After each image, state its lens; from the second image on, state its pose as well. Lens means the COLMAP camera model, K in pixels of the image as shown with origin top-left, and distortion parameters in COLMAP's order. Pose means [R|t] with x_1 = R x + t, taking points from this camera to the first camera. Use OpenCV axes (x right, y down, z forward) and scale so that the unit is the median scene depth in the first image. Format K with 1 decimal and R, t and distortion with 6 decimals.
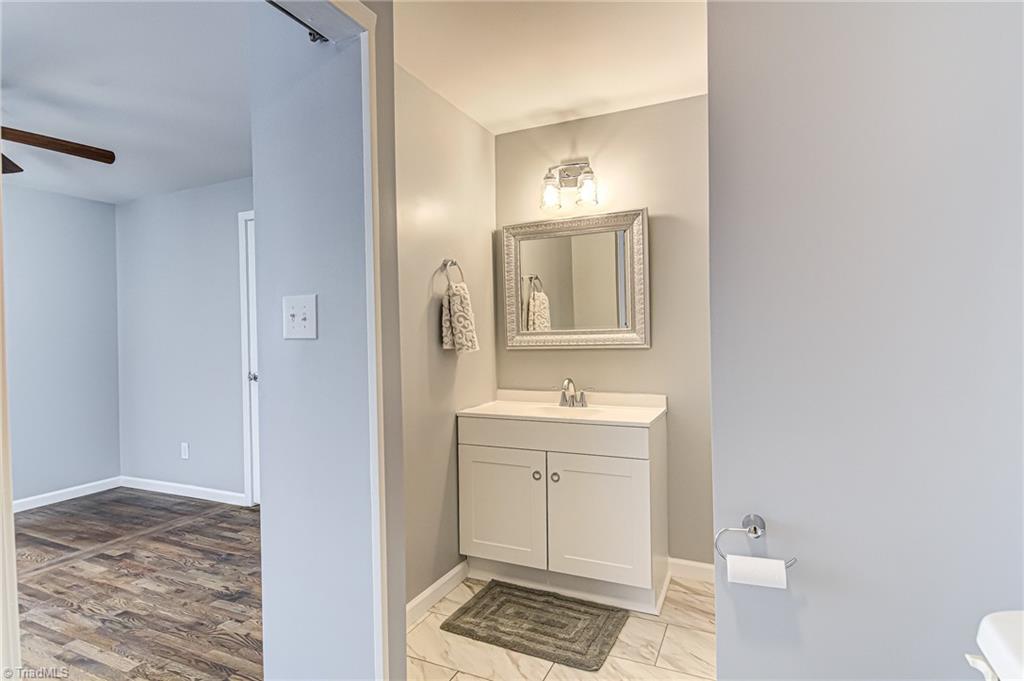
lens RADIAL K [[537.1, 0, 510.7], [0, 537.1, 339.8], [0, 0, 1]] dist [0.020431, -0.017641]
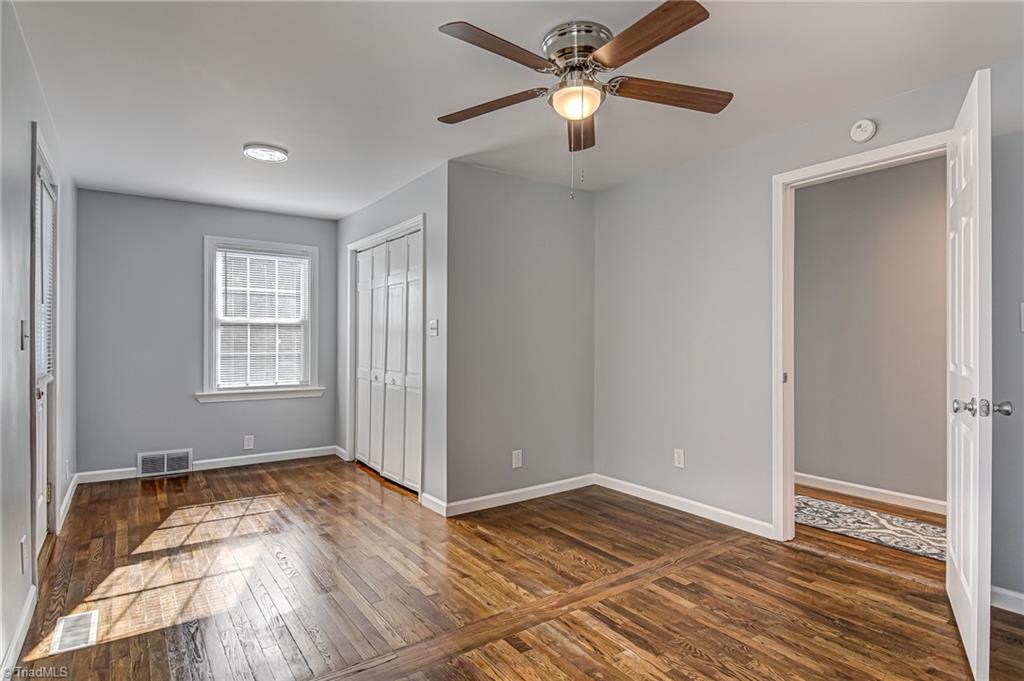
lens RADIAL K [[545.7, 0, 512.0], [0, 545.7, 340.5], [0, 0, 1]] dist [0.001586, -0.000523]
pose [[0.868171, 0.022454, -0.495757, -0.508417], [-0.022198, 0.999733, 0.006407, 0.017849], [0.495768, 0.005442, 0.868438, 0.114675]]
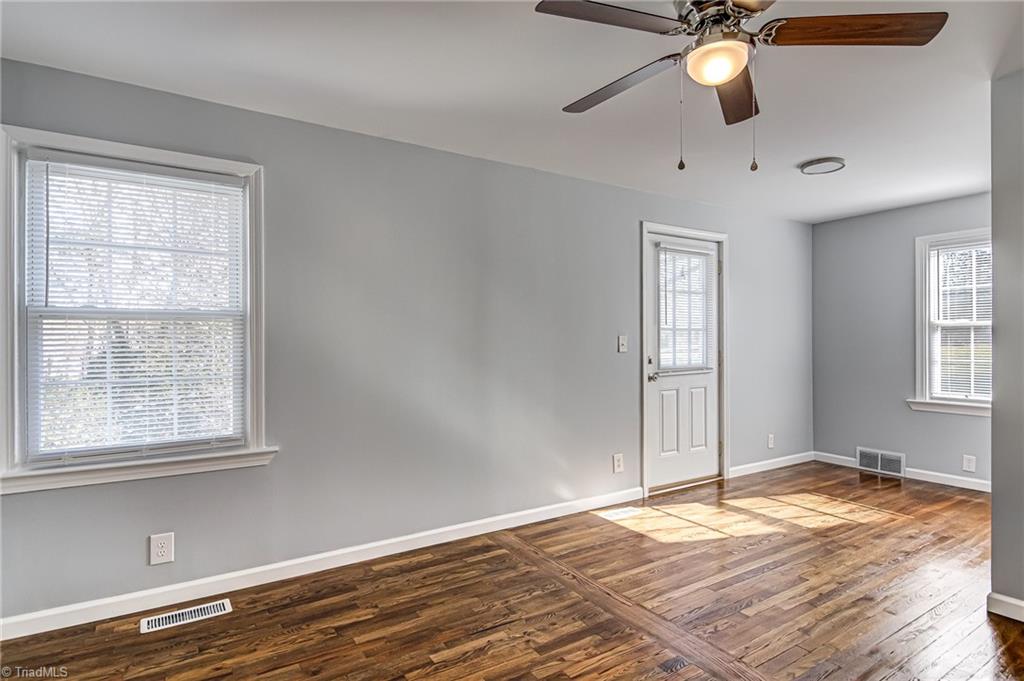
lens RADIAL K [[537.1, 0, 510.7], [0, 537.1, 339.8], [0, 0, 1]] dist [0.020431, -0.017641]
pose [[-0.531655, 0.022304, -0.846667, -0.198356], [0.012395, 0.999751, 0.018553, -0.009552], [0.846870, -0.000630, -0.531799, 0.835812]]
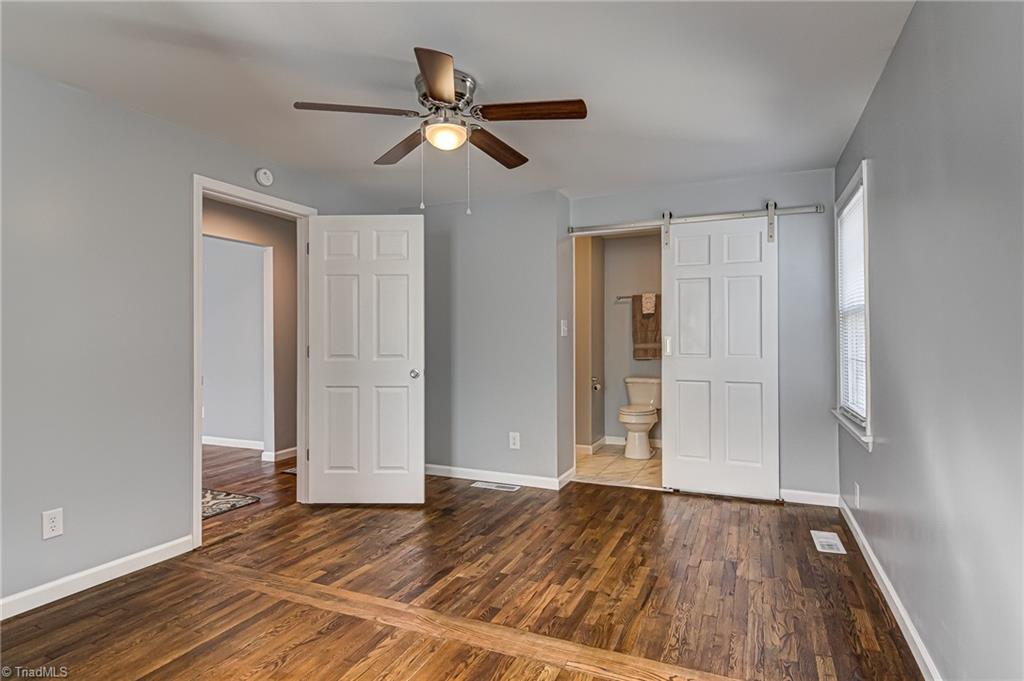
lens RADIAL K [[537.1, 0, 510.7], [0, 537.1, 339.8], [0, 0, 1]] dist [0.020431, -0.017641]
pose [[-0.022029, 0.022555, 0.999503, -1.514276], [0.009632, 0.999704, -0.022347, 0.032296], [-0.999711, 0.009135, -0.022240, 0.651962]]
